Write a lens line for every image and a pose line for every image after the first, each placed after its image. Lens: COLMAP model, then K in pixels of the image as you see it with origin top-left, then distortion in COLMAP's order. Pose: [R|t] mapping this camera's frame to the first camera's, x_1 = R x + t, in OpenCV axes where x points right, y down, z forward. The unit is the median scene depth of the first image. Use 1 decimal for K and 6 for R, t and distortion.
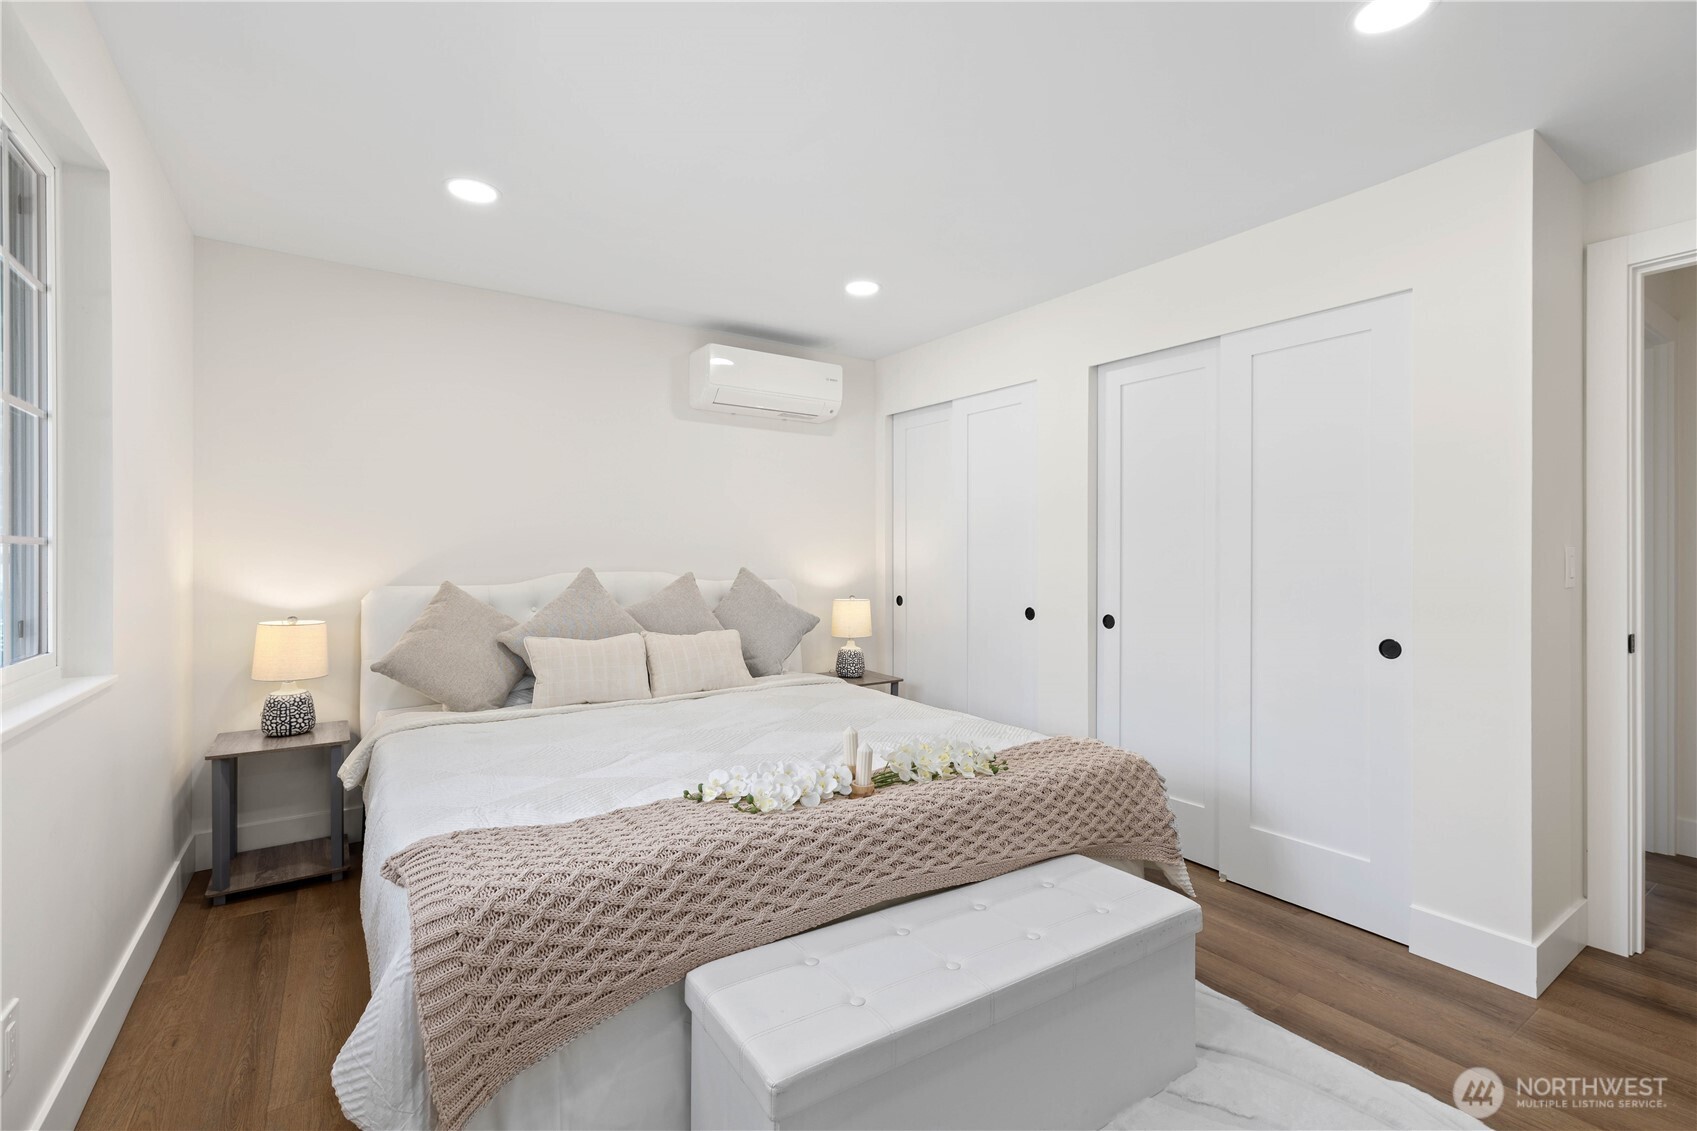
lens RADIAL K [[757.1, 0, 841.6], [0, 757.1, 558.7], [0, 0, 1]] dist [0.005719, -0.000839]
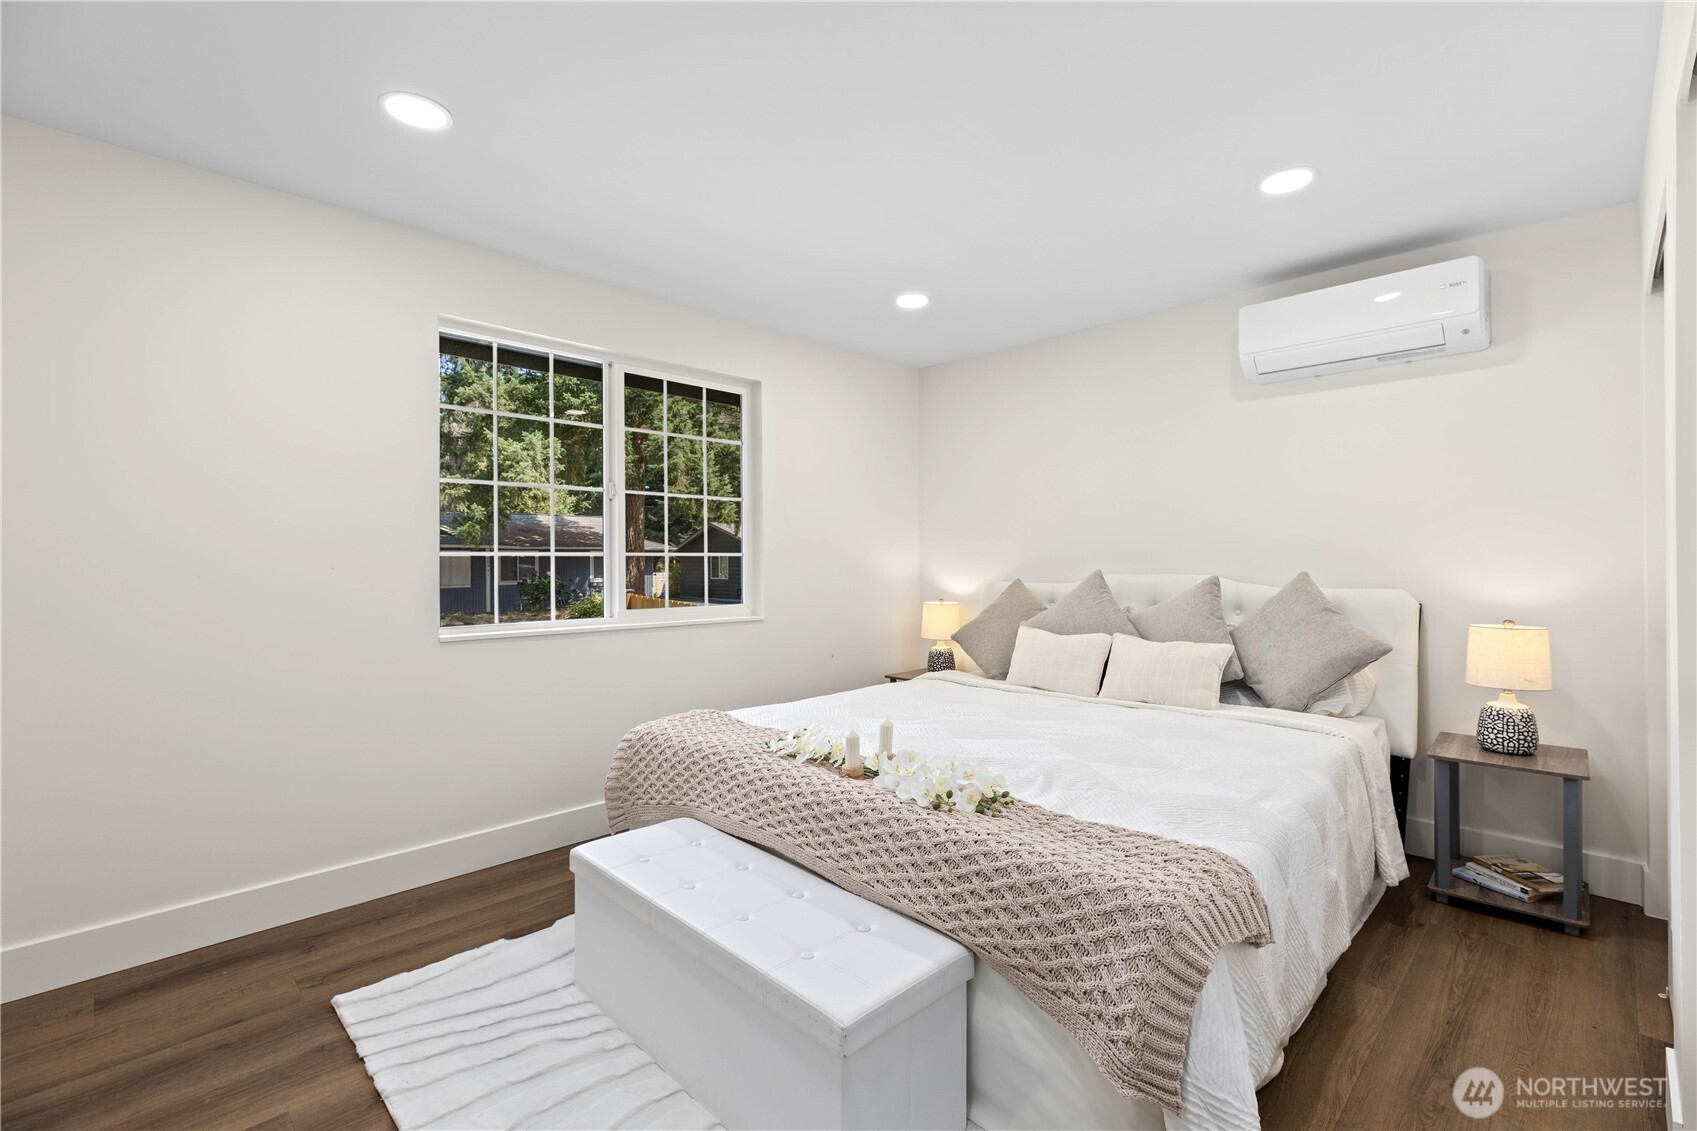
lens RADIAL K [[757.1, 0, 841.1], [0, 757.1, 559.8], [0, 0, 1]] dist [0.005719, -0.000839]
pose [[0.201764, 0.004525, -0.979424, 0.532639], [-0.006504, 0.999973, 0.003280, -0.001055], [0.979413, 0.005709, 0.201788, 0.373318]]
